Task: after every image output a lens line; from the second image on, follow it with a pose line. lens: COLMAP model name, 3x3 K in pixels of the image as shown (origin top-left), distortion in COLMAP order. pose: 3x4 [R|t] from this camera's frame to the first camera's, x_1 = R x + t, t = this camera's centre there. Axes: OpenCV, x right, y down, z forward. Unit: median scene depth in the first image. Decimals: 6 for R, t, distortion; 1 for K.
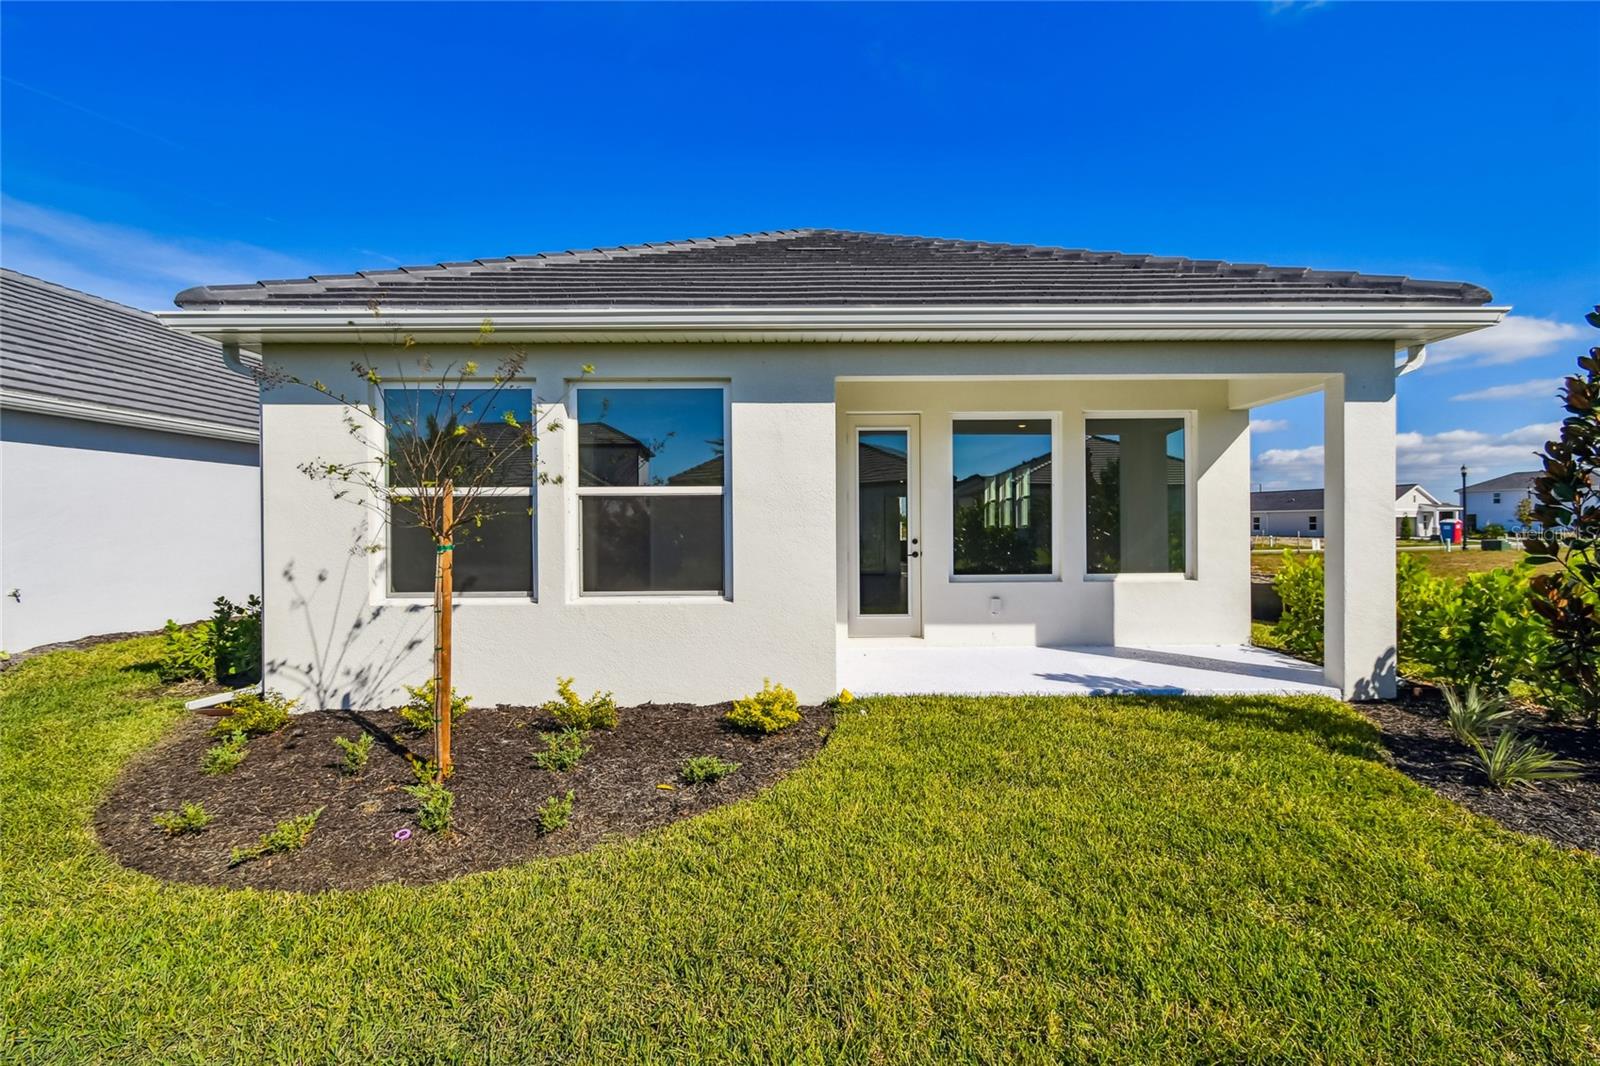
lens RADIAL K [[710.8, 0, 800.0], [0, 710.8, 533.0], [0, 0, 1]] dist [-0.000556, -0.000169]
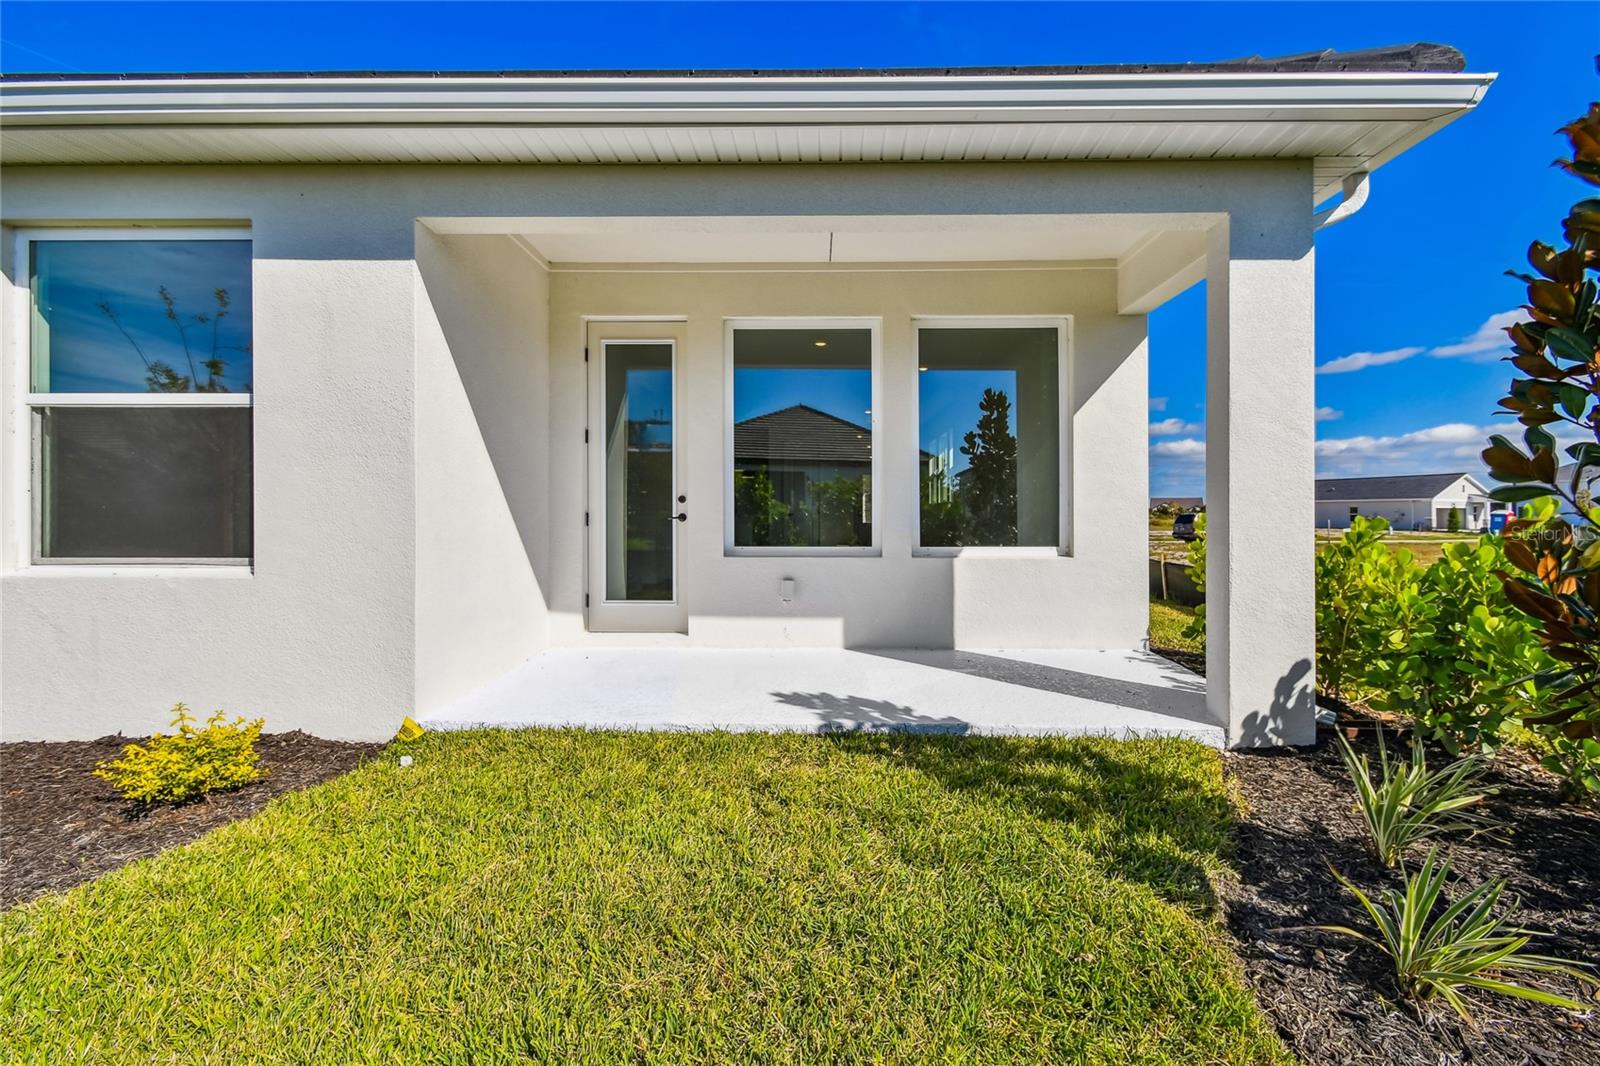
lens RADIAL K [[742.4, 0, 800.6], [0, 742.4, 514.7], [0, 0, 1]] dist [0.005629, 0.000540]
pose [[0.999850, 0.010374, -0.013850, 0.400982], [-0.010452, 0.999930, -0.005618, 0.041950], [0.013791, 0.005762, 0.999888, 0.348852]]
